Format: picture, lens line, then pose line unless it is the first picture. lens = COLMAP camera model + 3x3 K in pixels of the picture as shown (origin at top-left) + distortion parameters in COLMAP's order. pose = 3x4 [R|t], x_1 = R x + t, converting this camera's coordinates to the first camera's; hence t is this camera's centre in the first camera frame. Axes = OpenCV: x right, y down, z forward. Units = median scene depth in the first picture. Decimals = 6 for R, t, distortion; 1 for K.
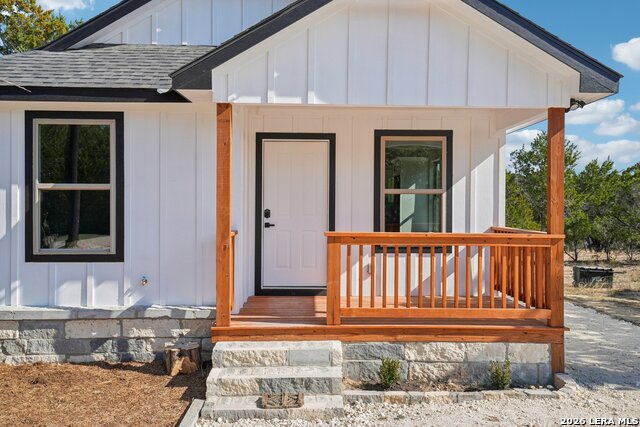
lens RADIAL K [[544.4, 0, 321.5], [0, 544.4, 211.5], [0, 0, 1]] dist [0.038488, 0.004353]
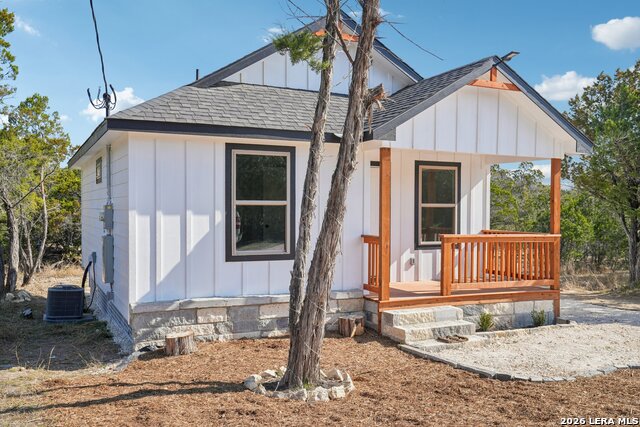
lens RADIAL K [[631.2, 0, 320.0], [0, 631.2, 213.5], [0, 0, 1]] dist [0.018058, 0.007959]
pose [[0.908299, -0.000088, 0.418322, -0.947329], [-0.001150, 0.999996, 0.002706, -0.023847], [-0.418321, -0.002939, 0.908295, -0.415761]]
